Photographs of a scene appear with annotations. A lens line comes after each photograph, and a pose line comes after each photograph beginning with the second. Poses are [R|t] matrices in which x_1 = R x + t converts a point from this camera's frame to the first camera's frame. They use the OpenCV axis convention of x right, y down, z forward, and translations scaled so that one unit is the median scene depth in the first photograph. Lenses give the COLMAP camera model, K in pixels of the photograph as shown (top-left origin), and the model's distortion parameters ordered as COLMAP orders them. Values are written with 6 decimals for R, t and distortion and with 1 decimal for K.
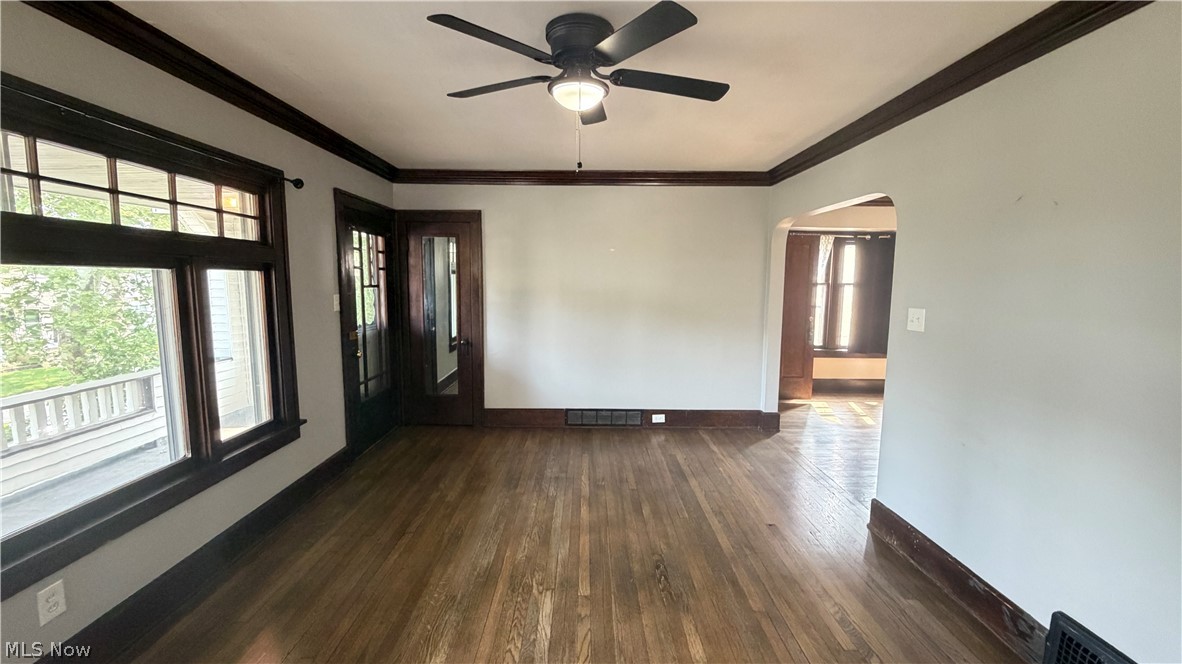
lens RADIAL K [[472.7, 0, 586.5], [0, 472.7, 331.5], [0, 0, 1]] dist [0.000144, -0.000108]
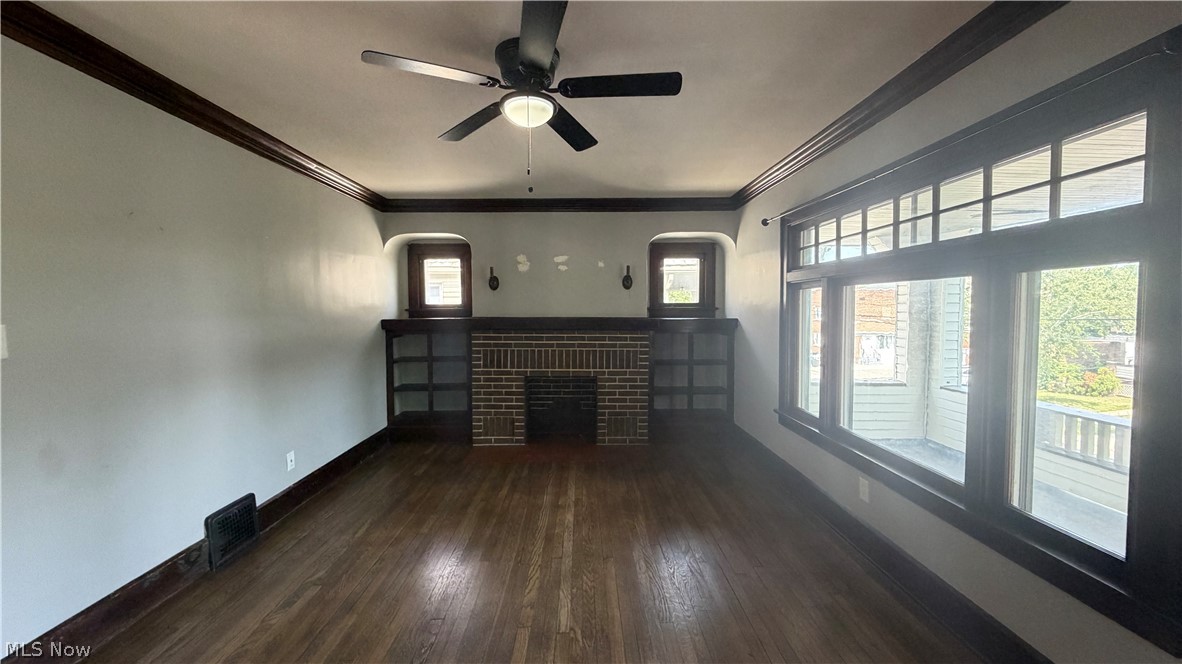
lens RADIAL K [[472.7, 0, 588.7], [0, 472.7, 327.7], [0, 0, 1]] dist [0.000144, -0.000108]
pose [[-0.999920, -0.001736, -0.012494, -0.127246], [-0.003626, 0.988240, 0.152867, -0.175832], [0.012082, 0.152900, -0.988168, 1.969218]]
